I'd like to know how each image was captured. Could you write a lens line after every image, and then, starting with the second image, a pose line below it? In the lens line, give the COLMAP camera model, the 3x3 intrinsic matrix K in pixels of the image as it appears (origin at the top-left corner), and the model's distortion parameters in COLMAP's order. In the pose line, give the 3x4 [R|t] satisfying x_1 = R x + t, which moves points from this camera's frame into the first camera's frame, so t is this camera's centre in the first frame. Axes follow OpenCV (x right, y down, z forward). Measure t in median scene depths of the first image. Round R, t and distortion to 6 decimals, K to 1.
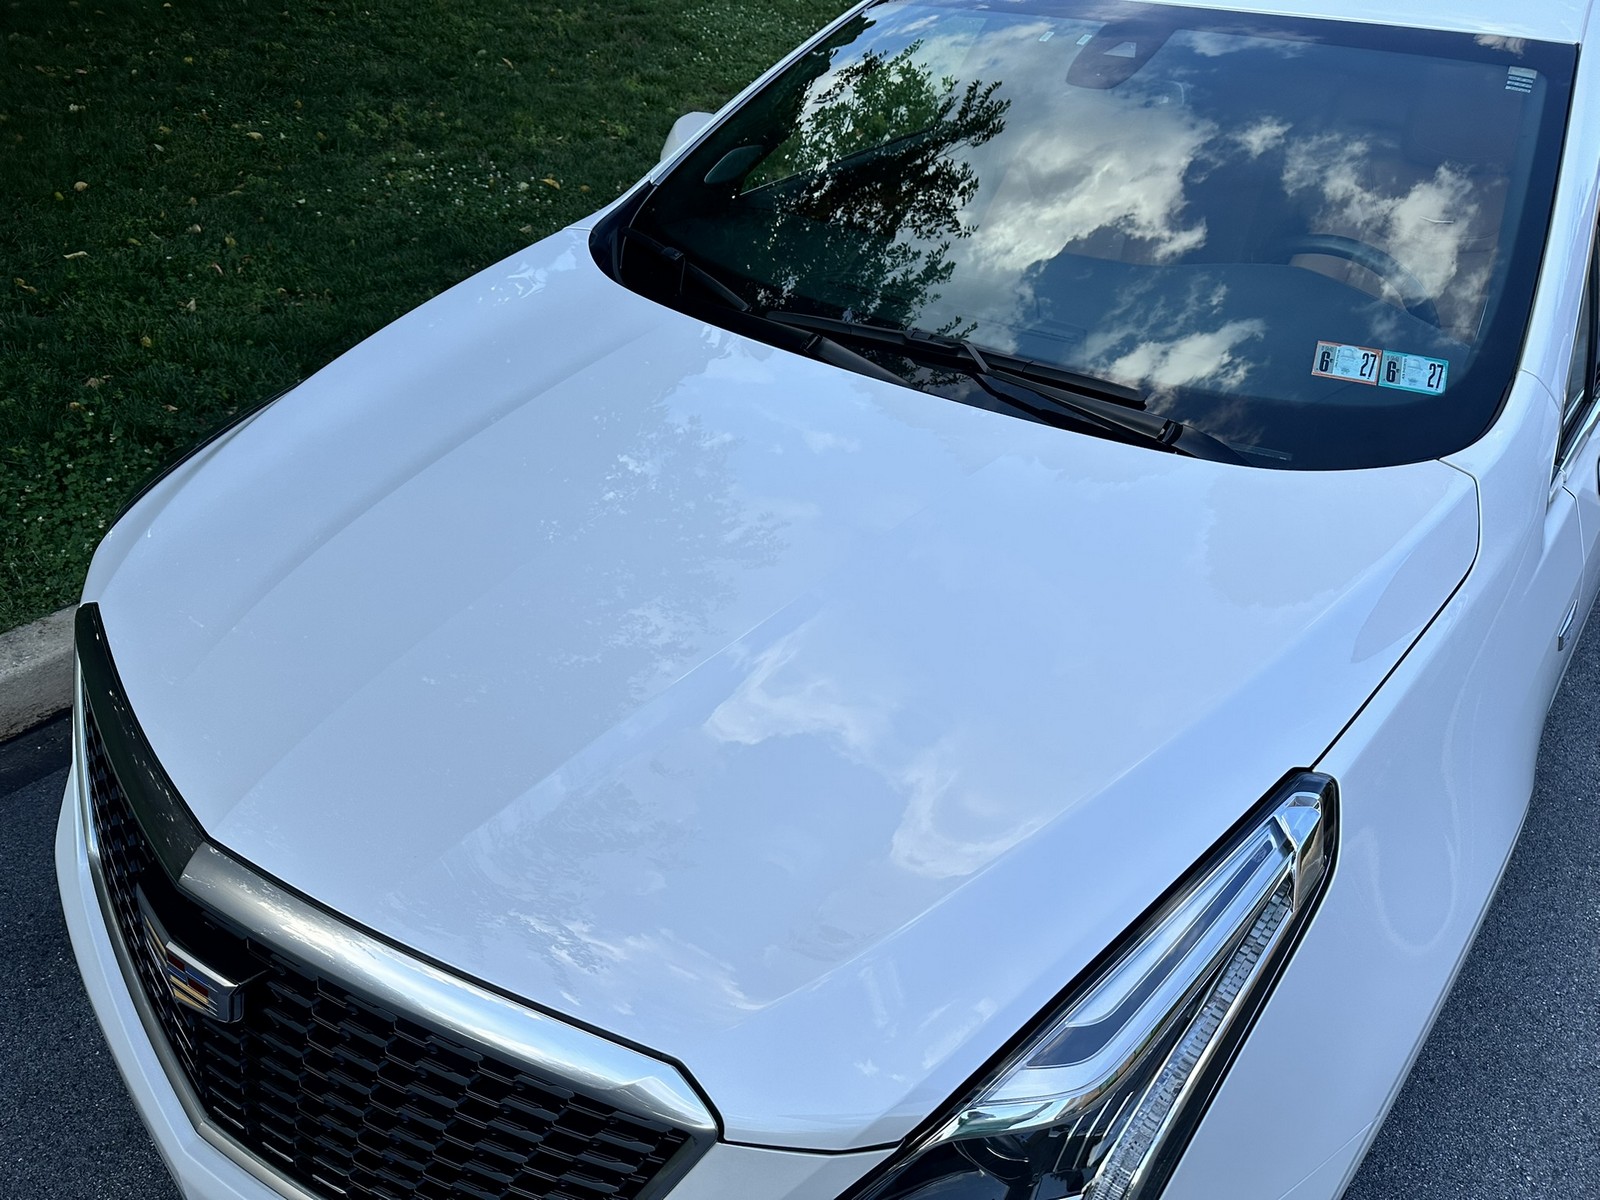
lens RADIAL K [[1121.0, 0, 787.4], [0, 1121.0, 600.8], [0, 0, 1]] dist [-0.001439, -0.005422]
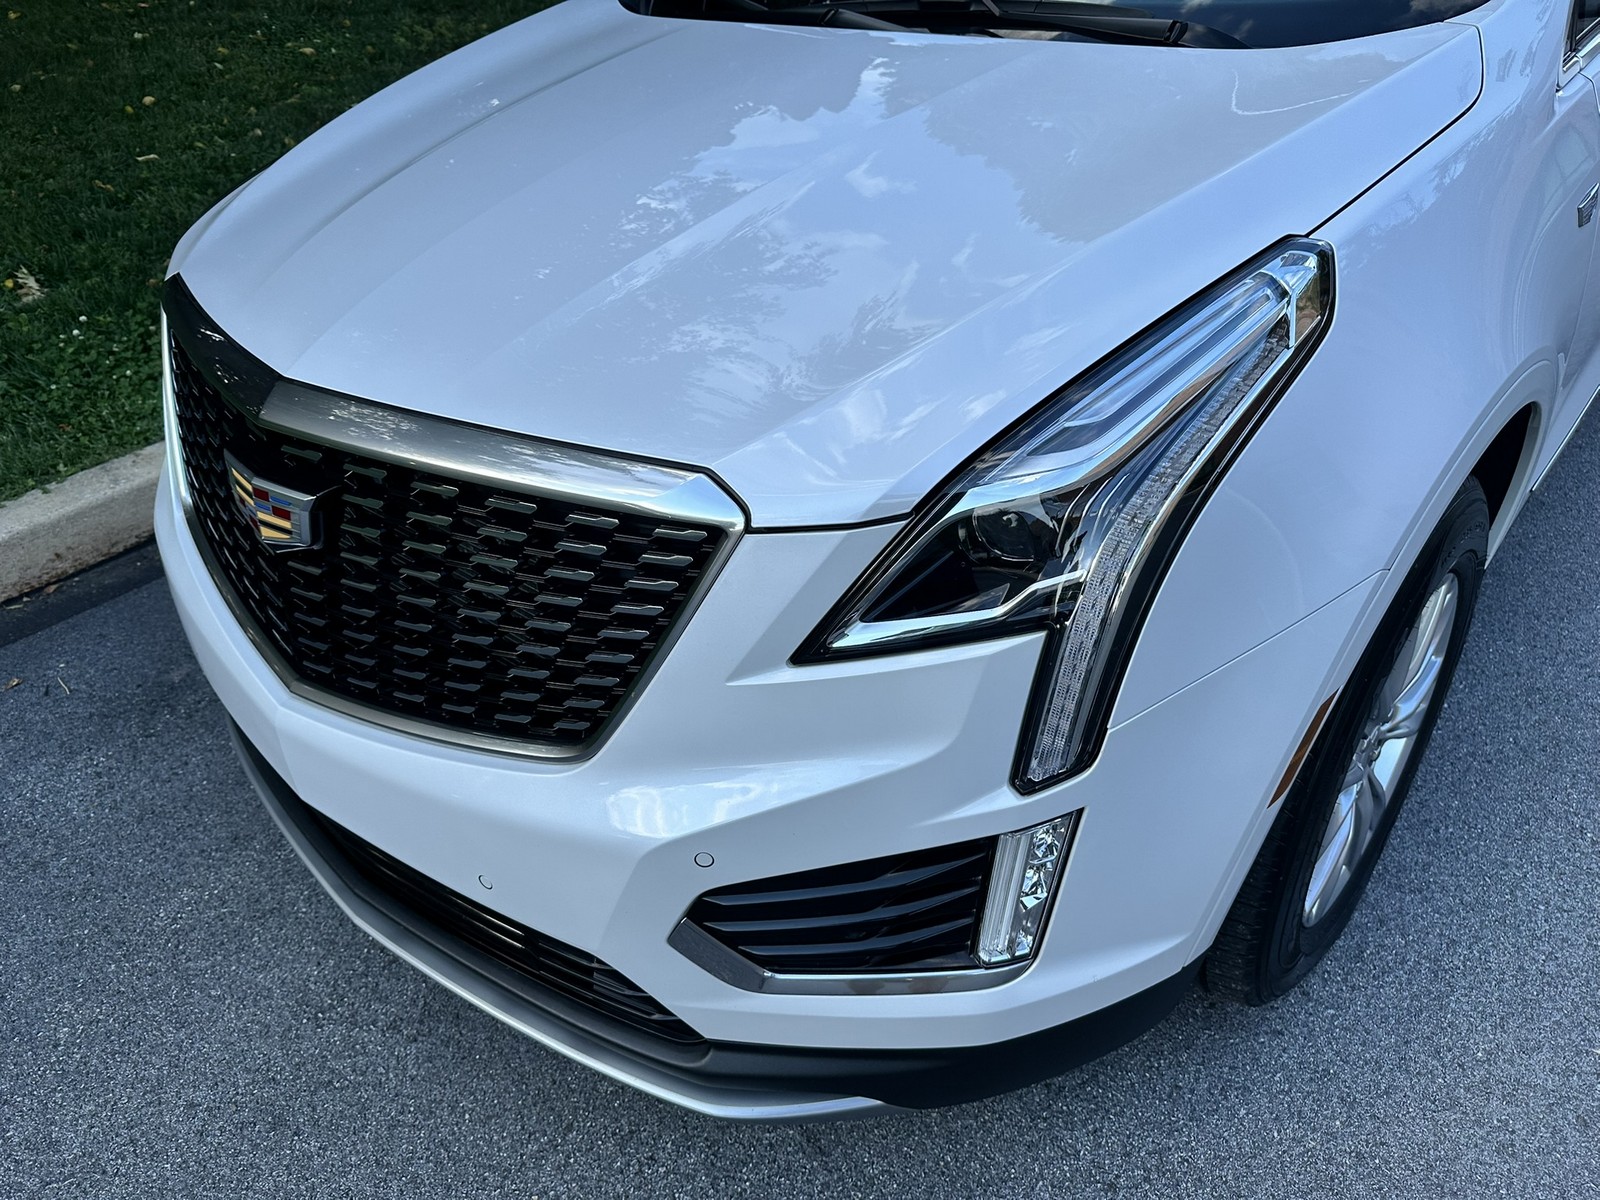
lens RADIAL K [[1124.1, 0, 784.7], [0, 1124.1, 591.0], [0, 0, 1]] dist [-0.003476, -0.006191]
pose [[0.996777, -0.047514, -0.064639, 0.009390], [0.048582, 0.998706, 0.015052, 0.114076], [0.063840, -0.018144, 0.997795, -0.019878]]
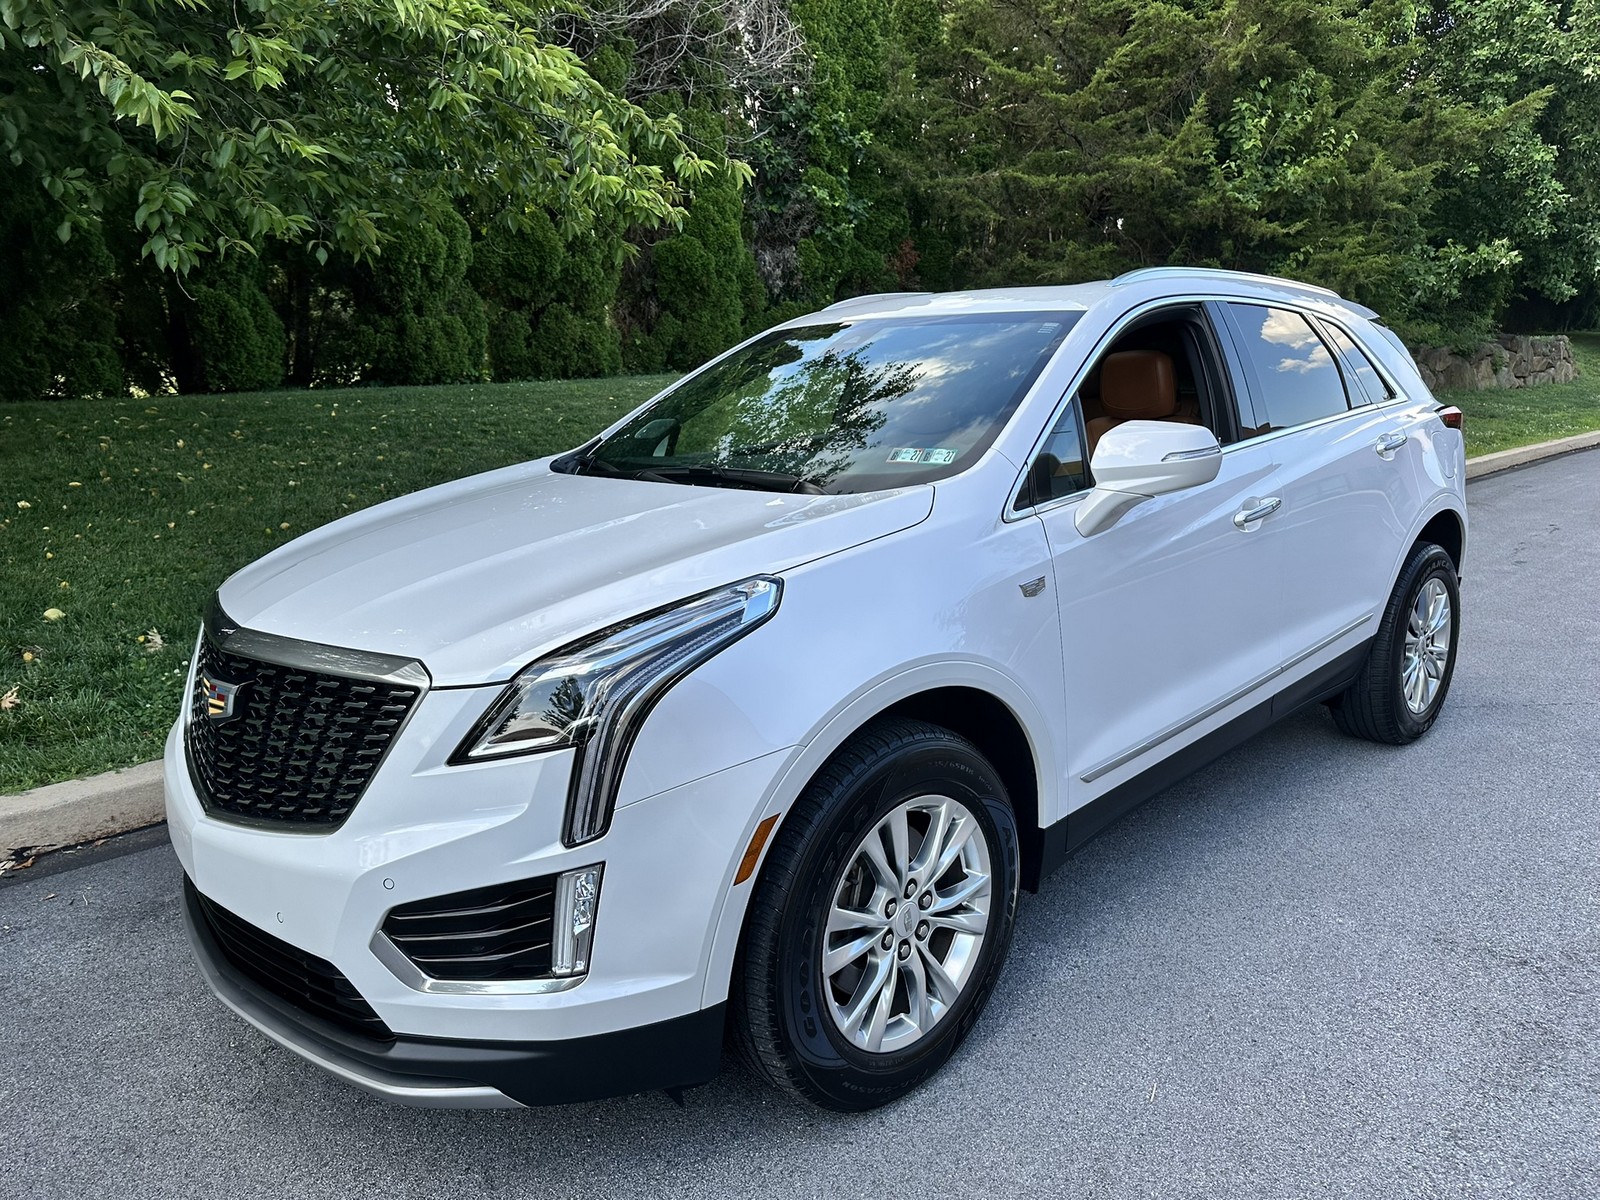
lens RADIAL K [[1112.8, 0, 807.9], [0, 1112.8, 611.0], [0, 0, 1]] dist [0.008775, -0.013845]
pose [[0.993263, -0.021908, -0.113793, 0.195936], [-0.019844, 0.935307, -0.353281, 0.234485], [0.114172, 0.353159, 0.928571, -0.204643]]
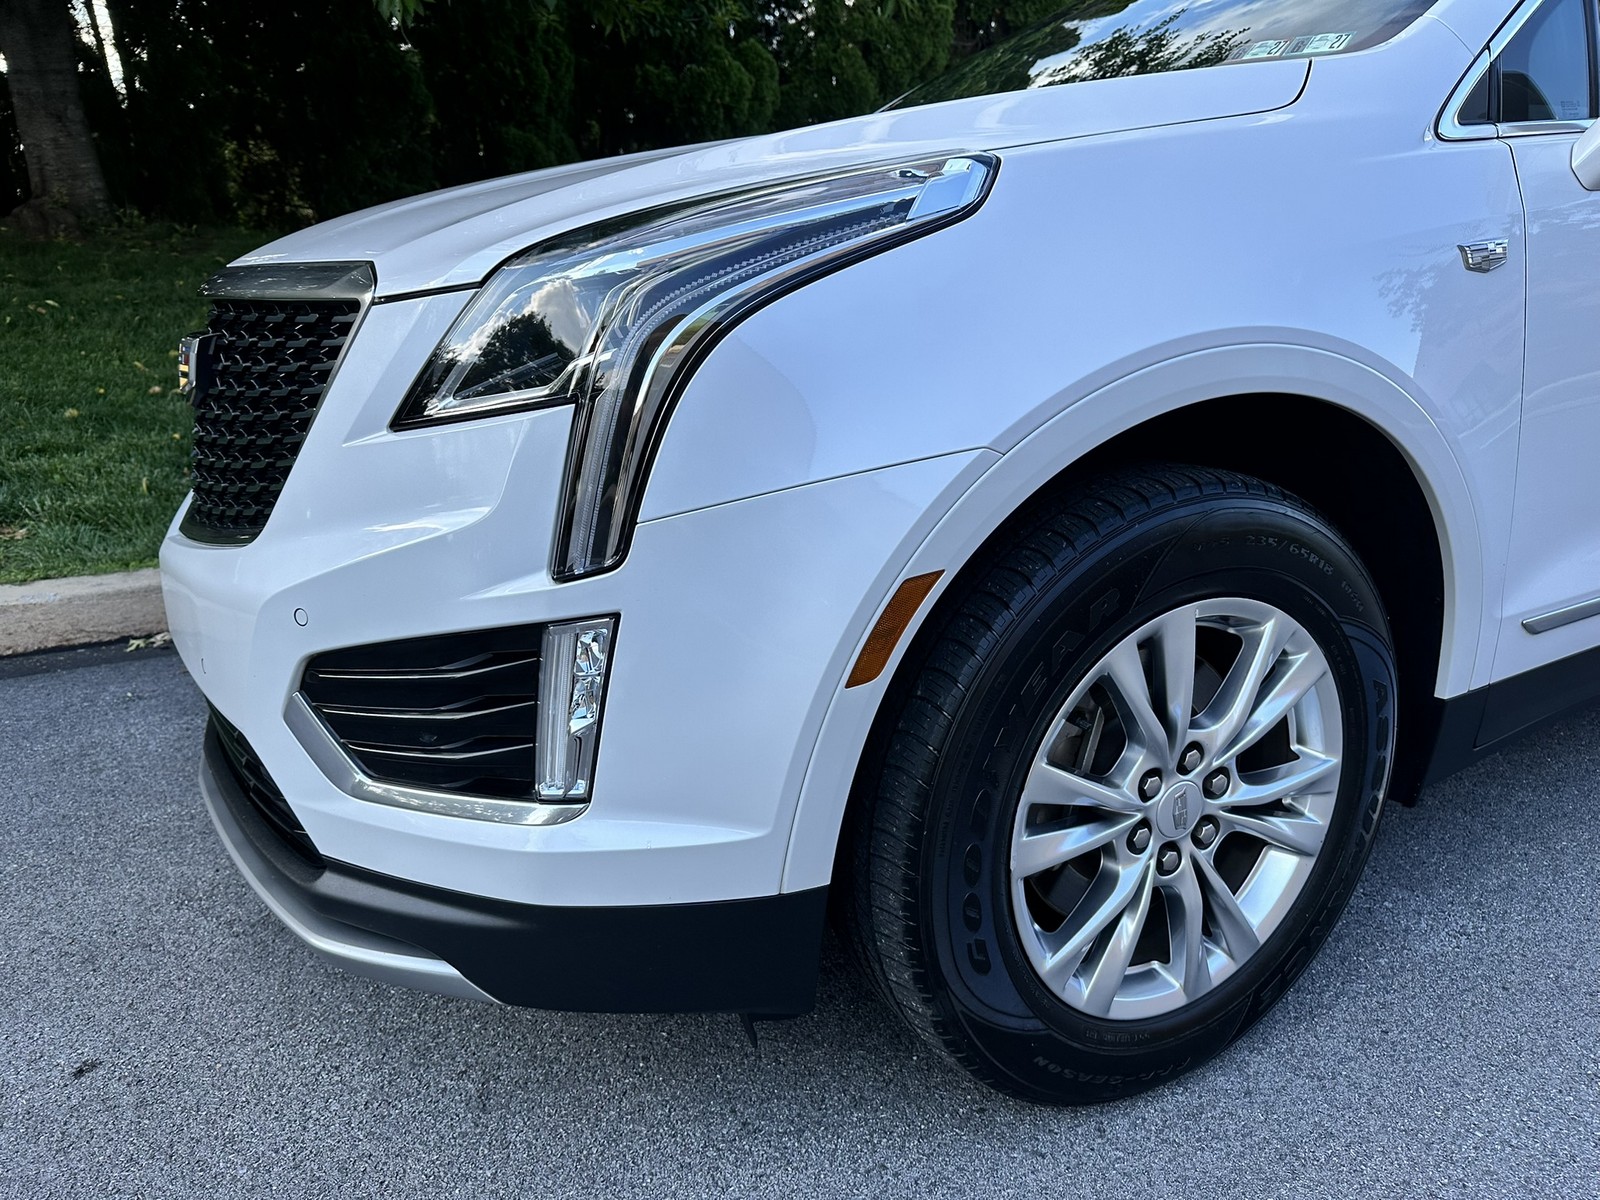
lens RADIAL K [[1123.5, 0, 810.4], [0, 1123.5, 605.4], [0, 0, 1]] dist [-0.002313, -0.003290]
pose [[0.926300, 0.073803, -0.369487, 0.195709], [-0.177876, 0.950130, -0.256152, 0.228437], [0.332156, 0.302996, 0.893233, 0.027160]]
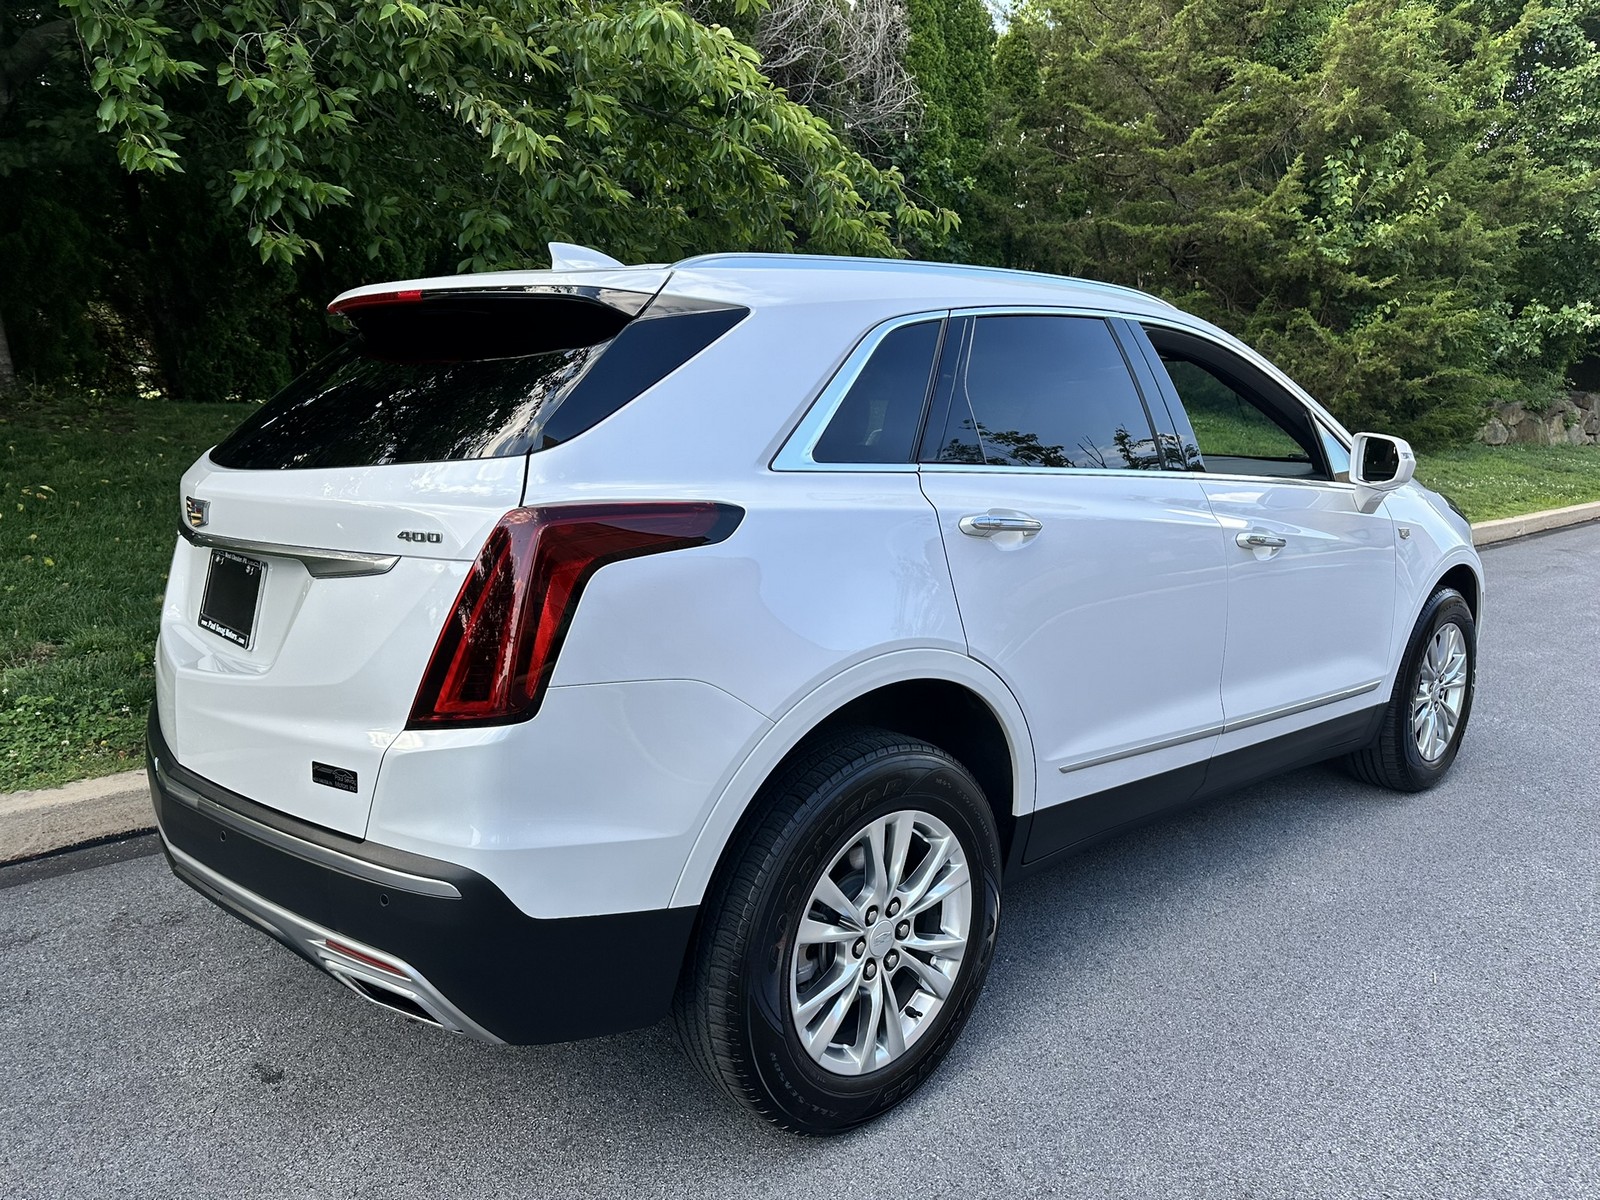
lens RADIAL K [[1107.6, 0, 809.4], [0, 1107.6, 614.2], [0, 0, 1]] dist [0.004867, -0.005782]
pose [[0.989579, 0.015834, -0.143120, 0.017261], [-0.069098, 0.924236, -0.375516, 0.332281], [0.126331, 0.381492, 0.915699, -0.340007]]
